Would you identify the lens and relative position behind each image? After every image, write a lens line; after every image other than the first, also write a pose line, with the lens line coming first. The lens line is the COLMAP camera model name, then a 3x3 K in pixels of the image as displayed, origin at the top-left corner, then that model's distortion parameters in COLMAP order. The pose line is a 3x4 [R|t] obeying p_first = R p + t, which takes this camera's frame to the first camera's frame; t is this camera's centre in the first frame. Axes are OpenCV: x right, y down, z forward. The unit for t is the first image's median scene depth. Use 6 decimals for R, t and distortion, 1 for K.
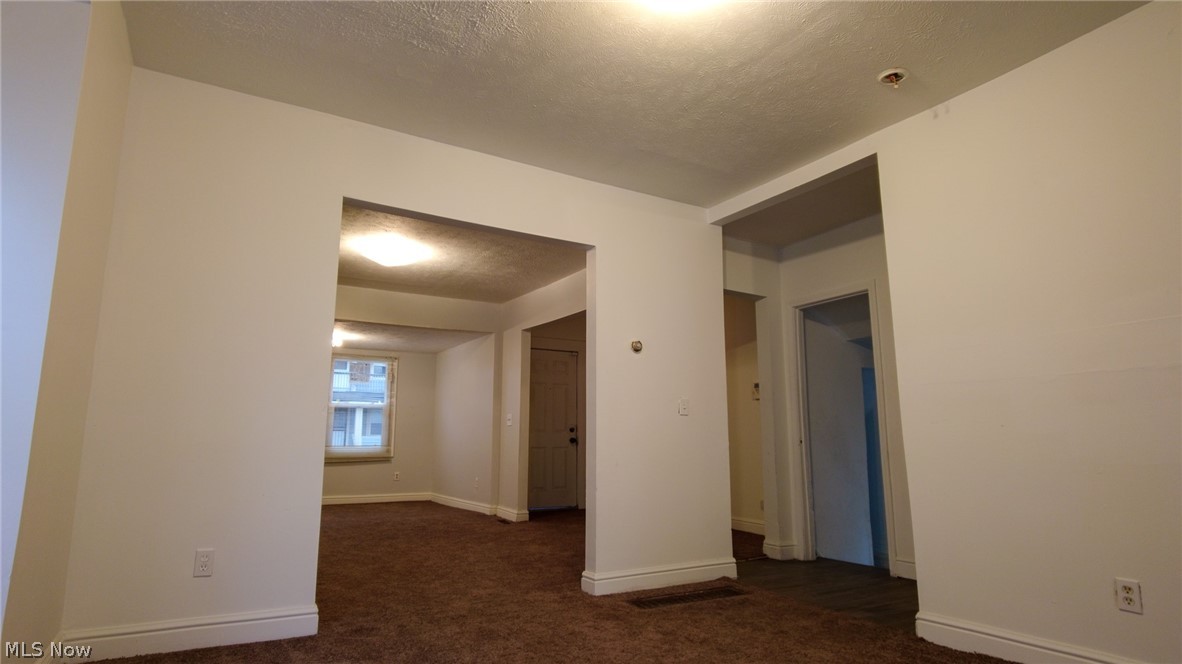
lens RADIAL K [[632.5, 0, 590.3], [0, 632.5, 336.3], [0, 0, 1]] dist [0.017275, -0.020234]
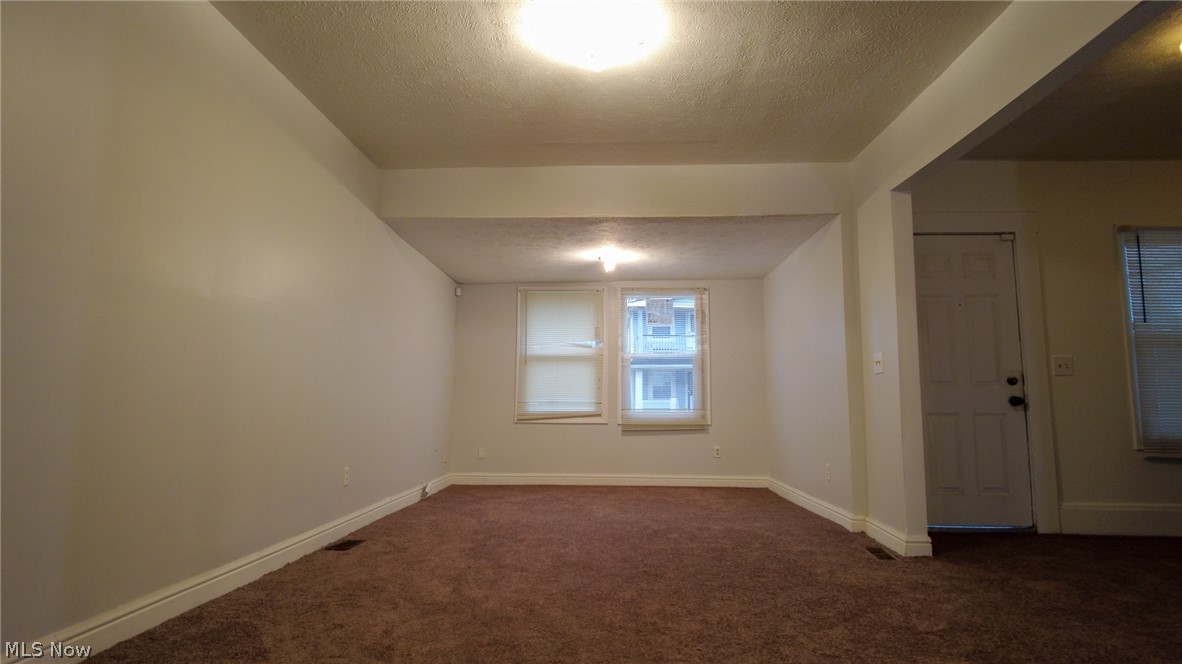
lens RADIAL K [[632.5, 0, 590.3], [0, 632.5, 336.3], [0, 0, 1]] dist [0.017275, -0.020234]
pose [[0.839419, -0.058254, -0.540354, -0.036250], [0.087201, 0.995794, 0.028108, 0.066170], [0.536444, -0.070714, 0.840968, 0.375420]]
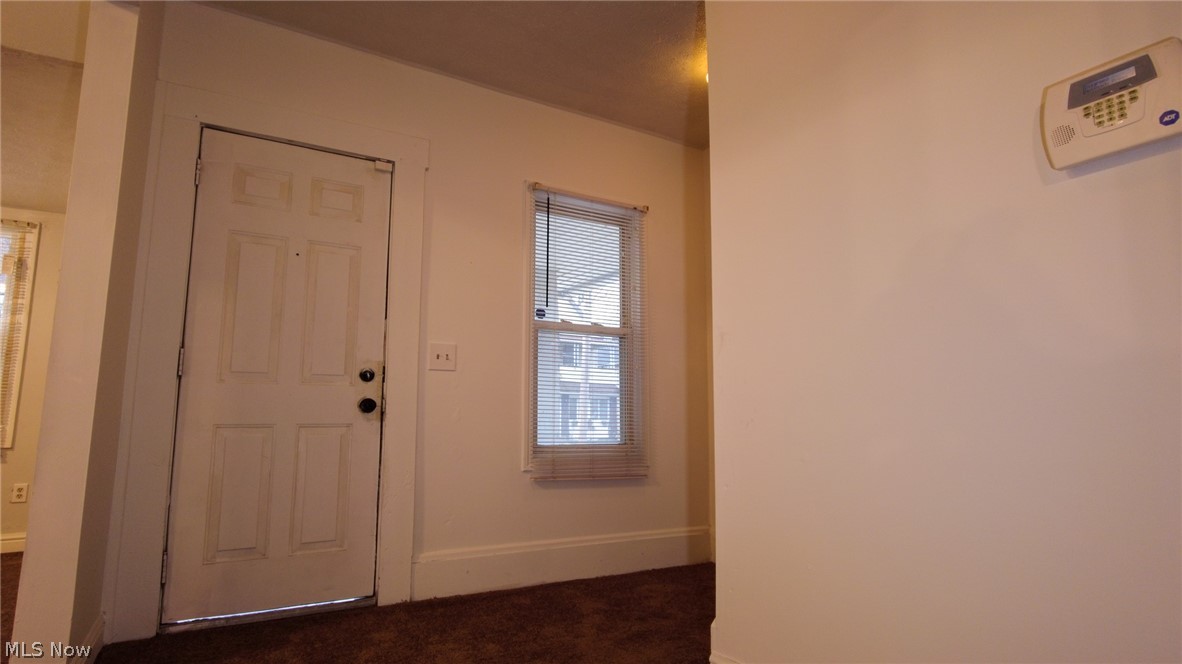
lens RADIAL K [[632.5, 0, 590.3], [0, 632.5, 336.3], [0, 0, 1]] dist [0.017275, -0.020234]
pose [[0.999997, -0.002349, 0.000954, 0.094124], [0.002316, 0.999448, 0.033155, 0.115167], [-0.001031, -0.033152, 0.999450, 0.652492]]
